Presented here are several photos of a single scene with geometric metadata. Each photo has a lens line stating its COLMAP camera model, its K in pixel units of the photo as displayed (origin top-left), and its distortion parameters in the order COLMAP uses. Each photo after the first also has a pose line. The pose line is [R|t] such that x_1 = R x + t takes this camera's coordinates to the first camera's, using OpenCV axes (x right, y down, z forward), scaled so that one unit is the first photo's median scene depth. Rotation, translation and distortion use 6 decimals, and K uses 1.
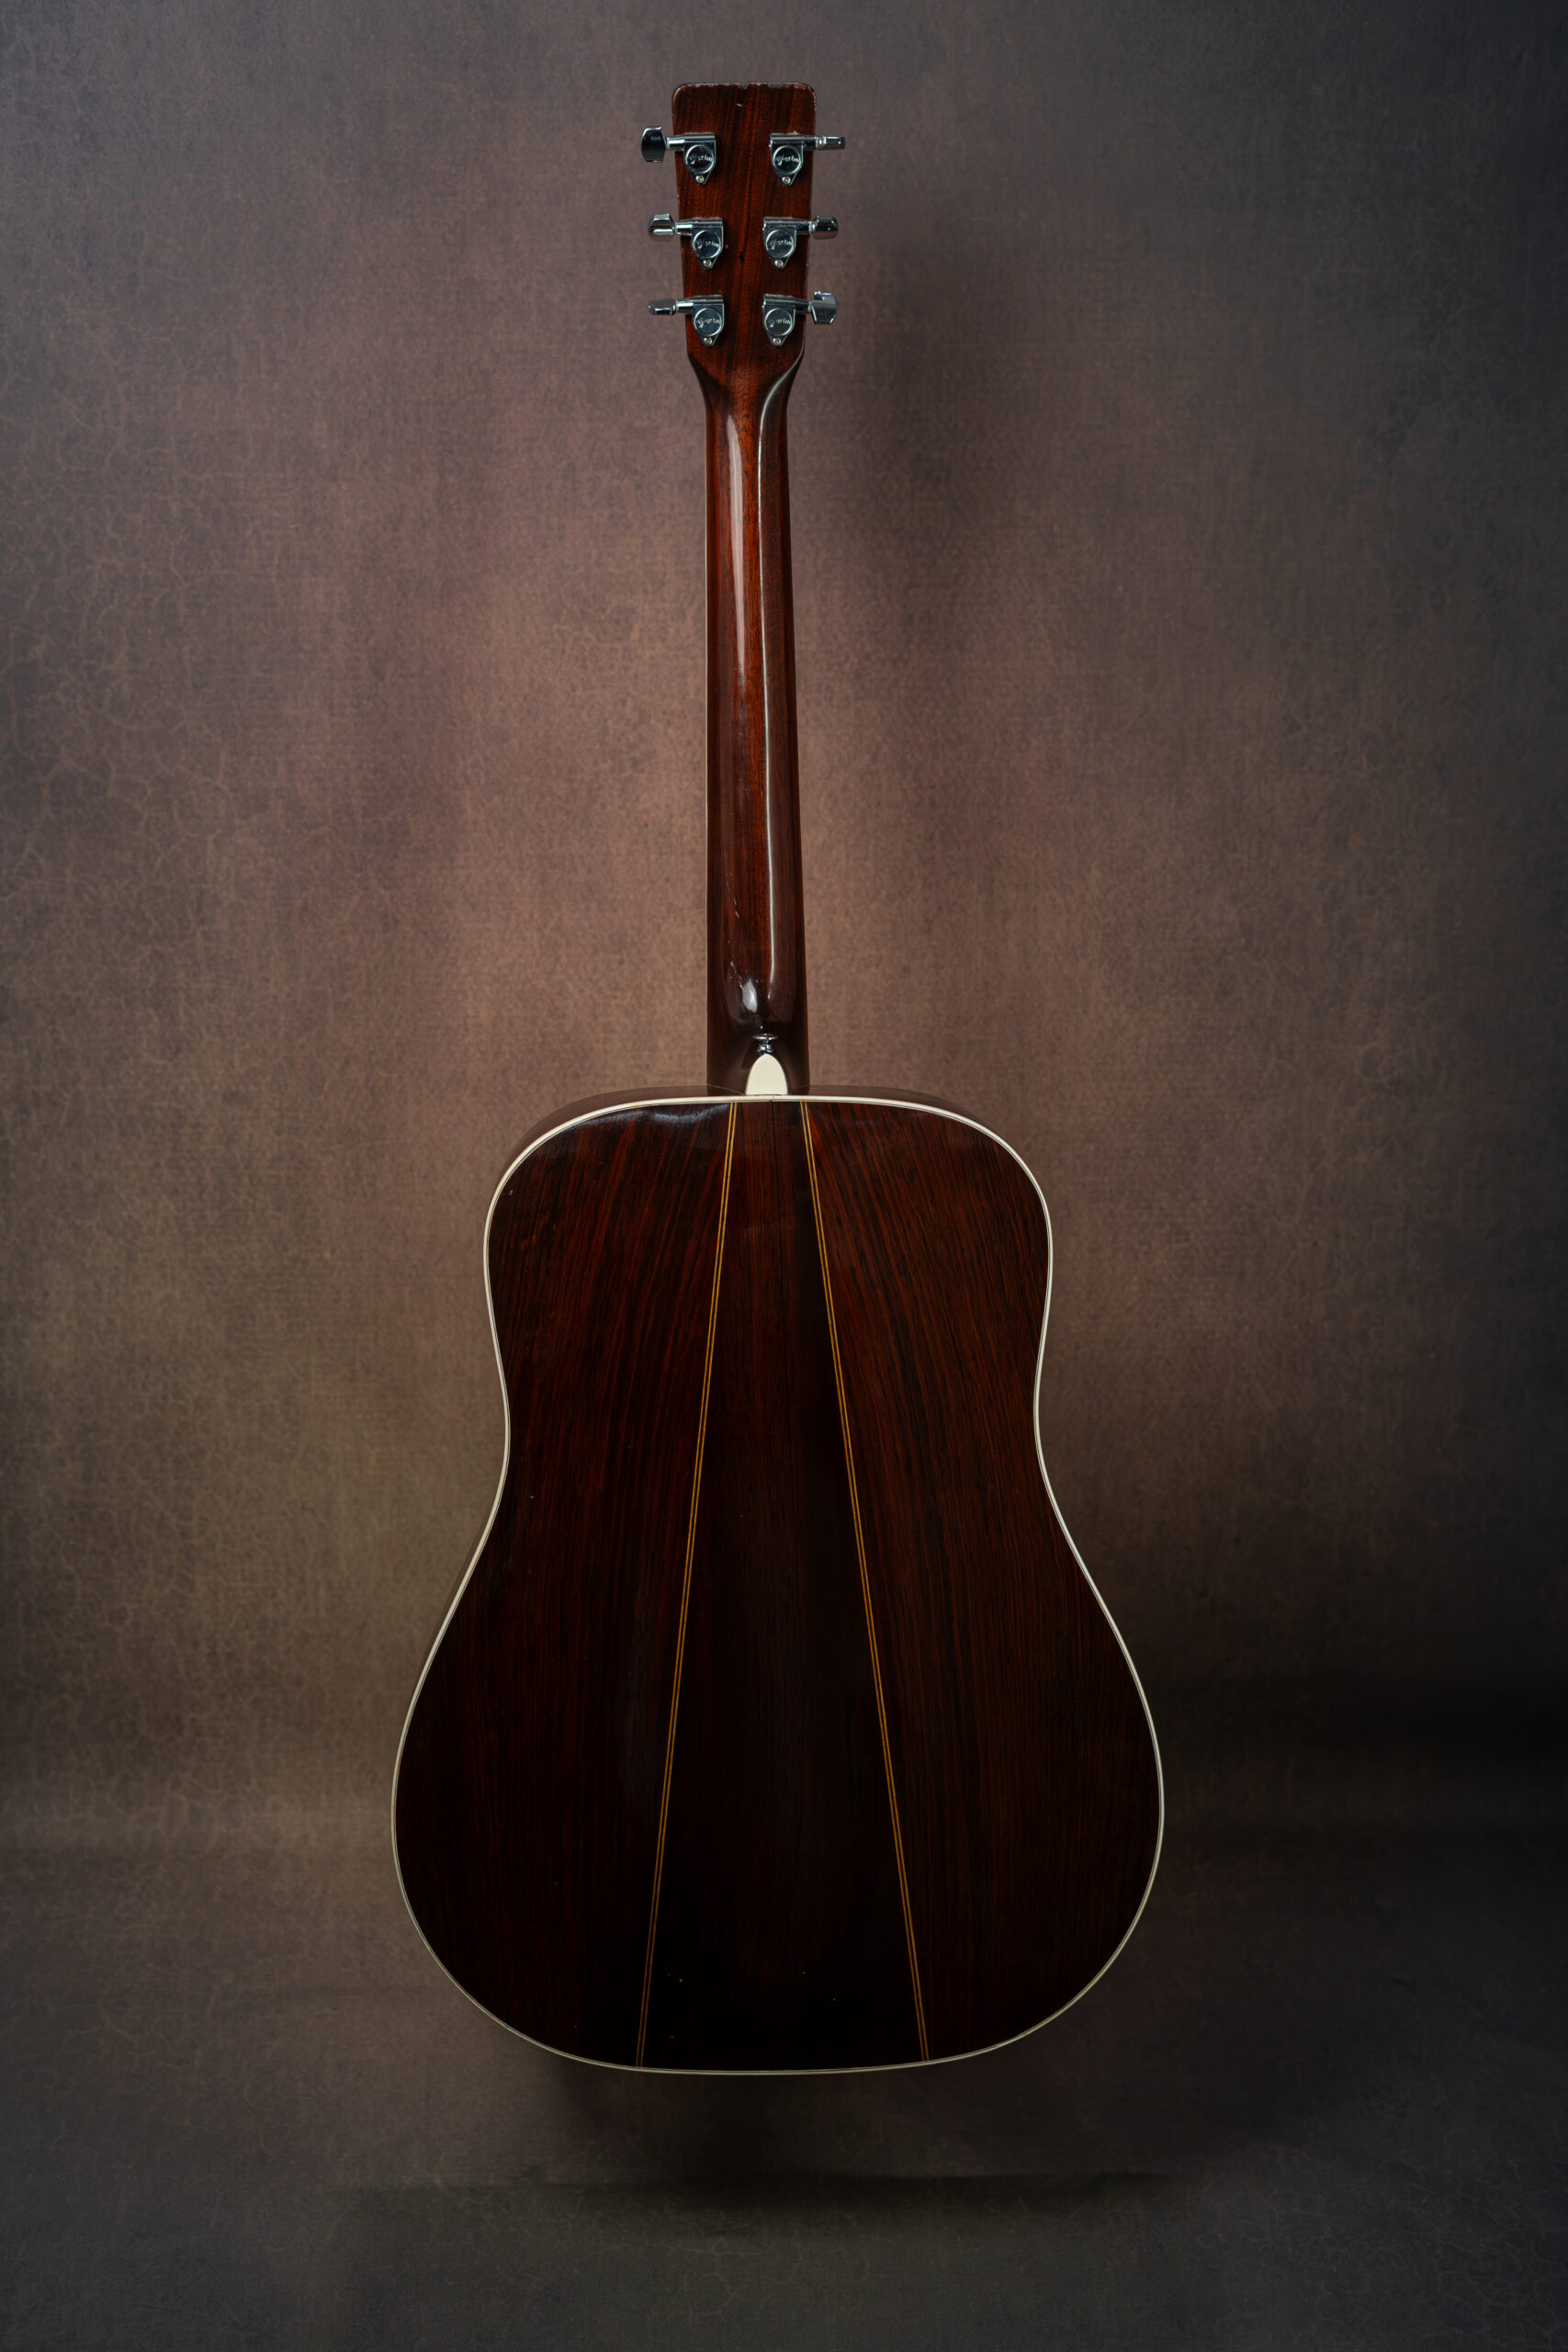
lens RADIAL K [[3492.0, 0, 784.0], [0, 3492.0, 1176.0], [0, 0, 1]] dist [0.014045, -0.022407]
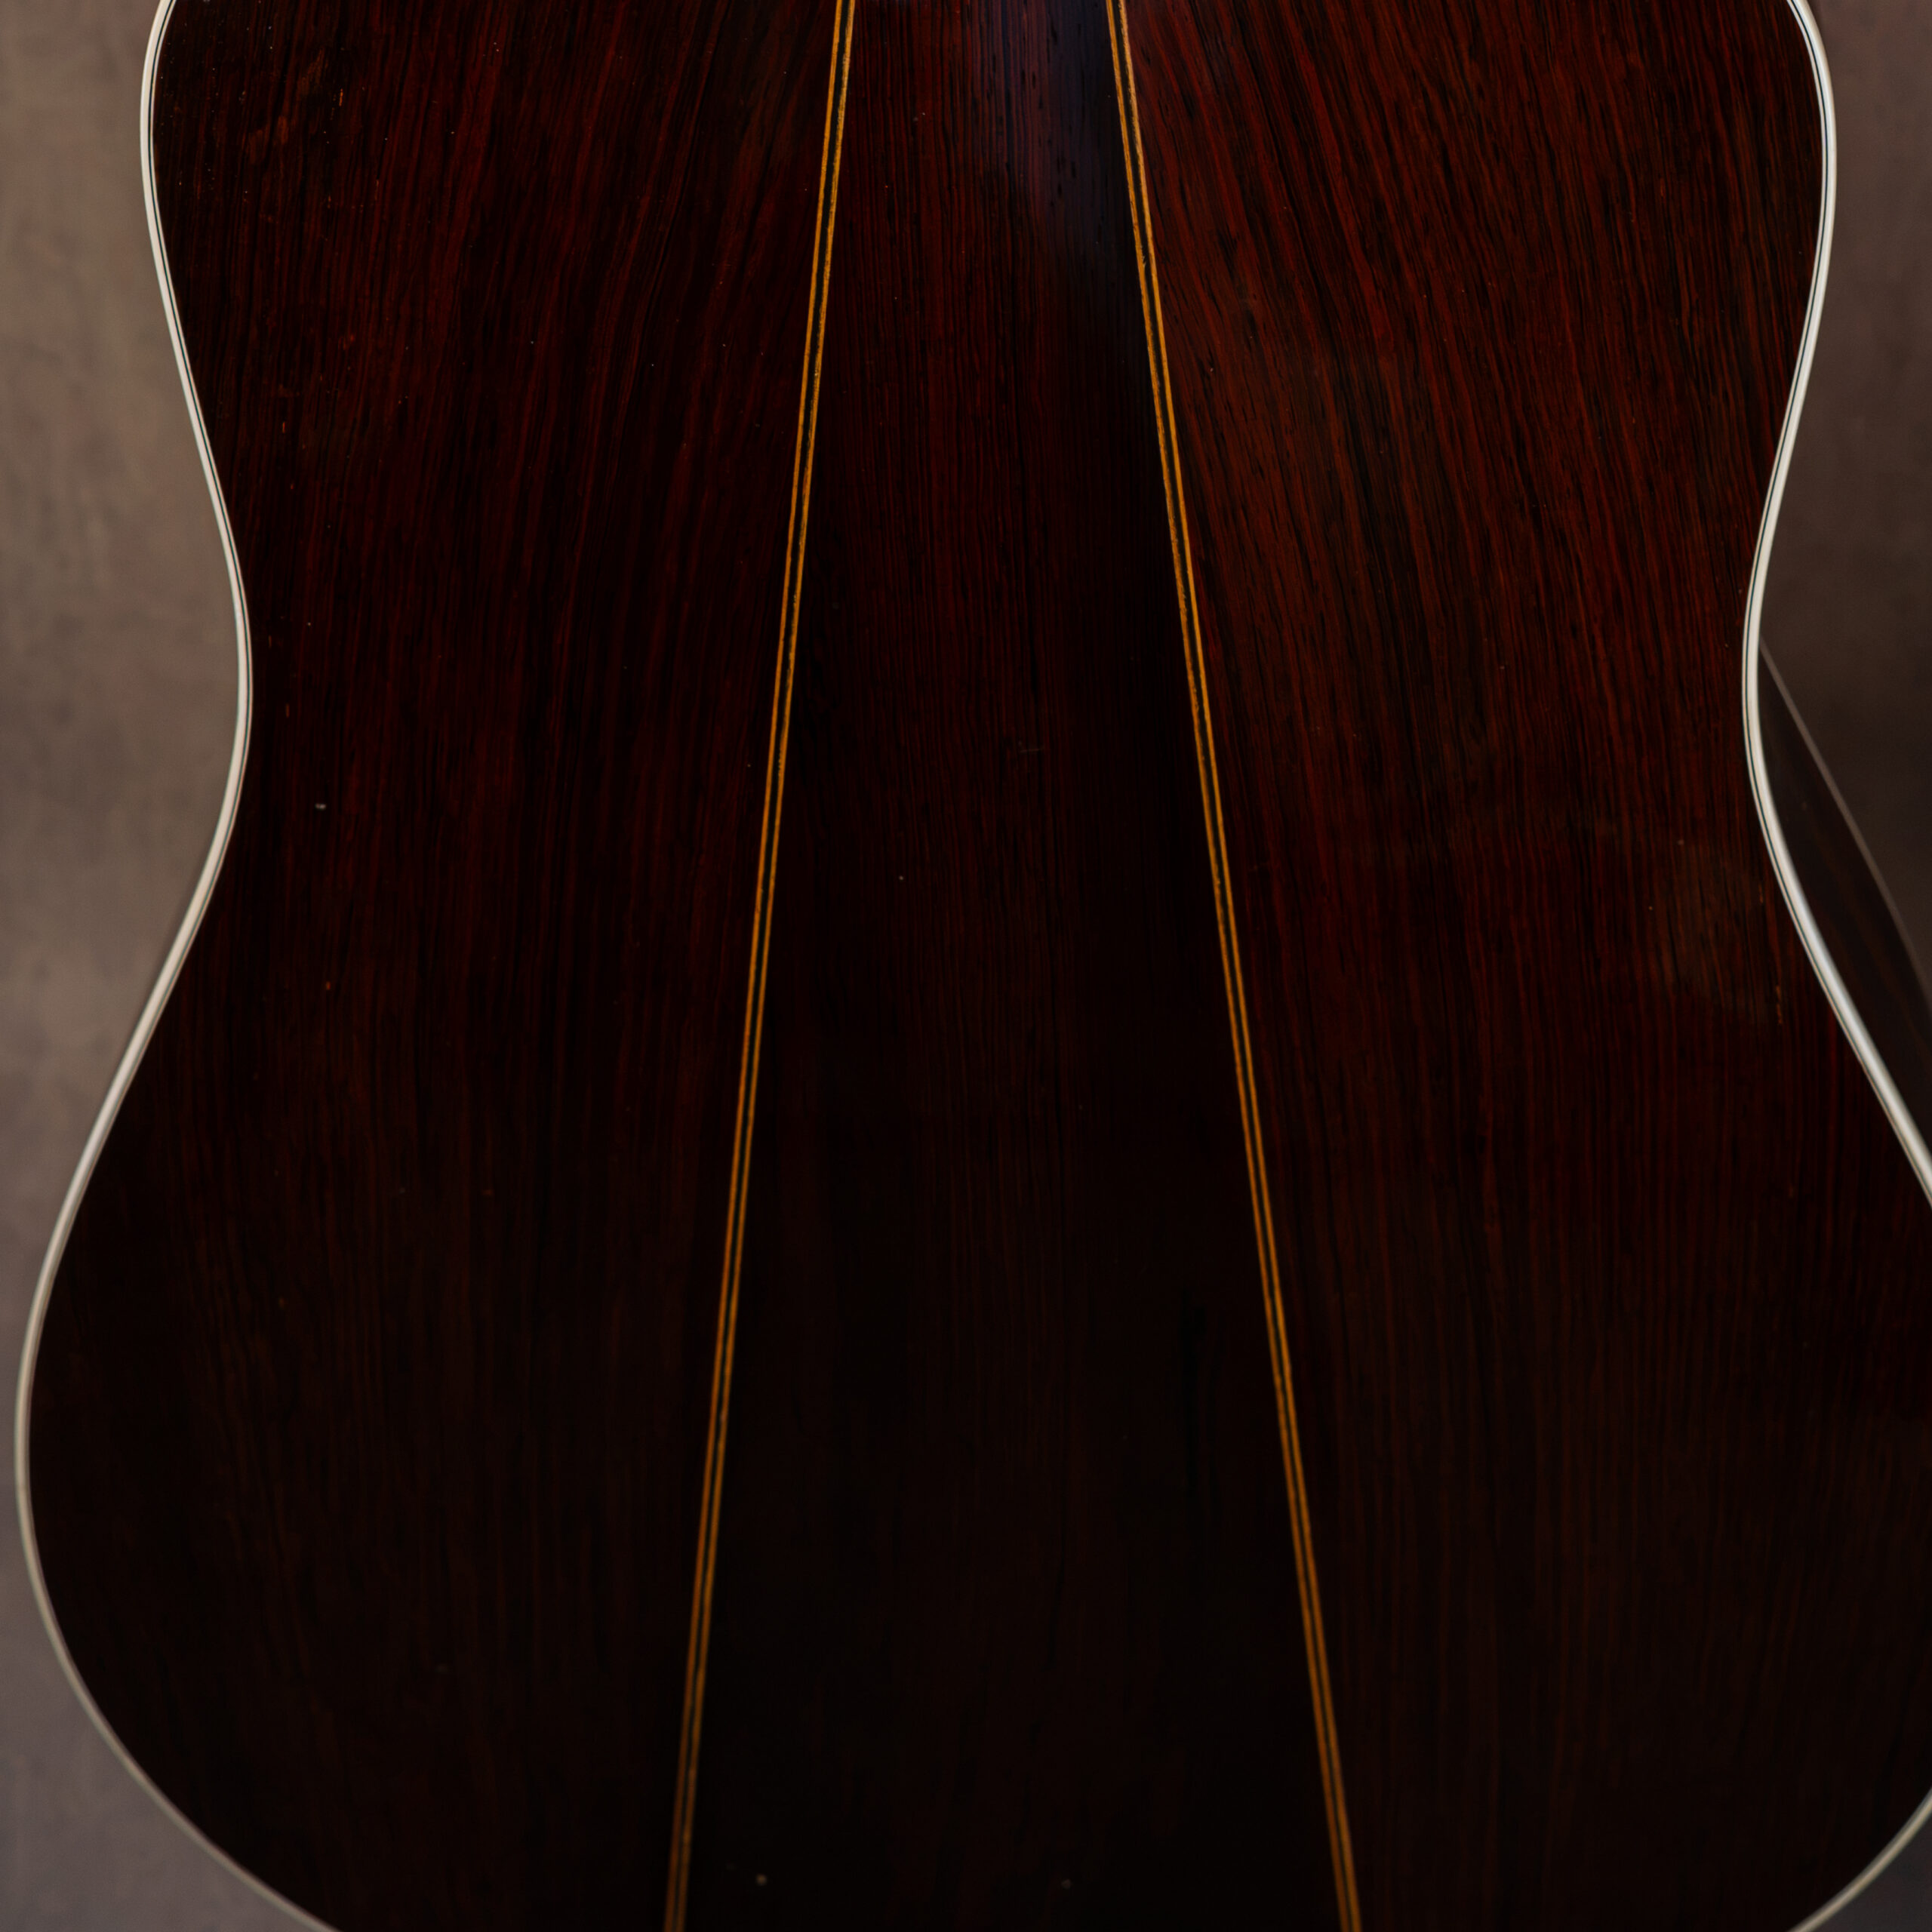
lens RADIAL K [[5167.7, 0, 966.0], [0, 5167.7, 966.0], [0, 0, 1]] dist [-0.027946, -0.061339]
pose [[0.989745, 0.068974, -0.125089, 0.061748], [-0.005601, 0.893763, 0.448505, -0.133261], [0.142736, -0.443205, 0.884983, 0.524964]]
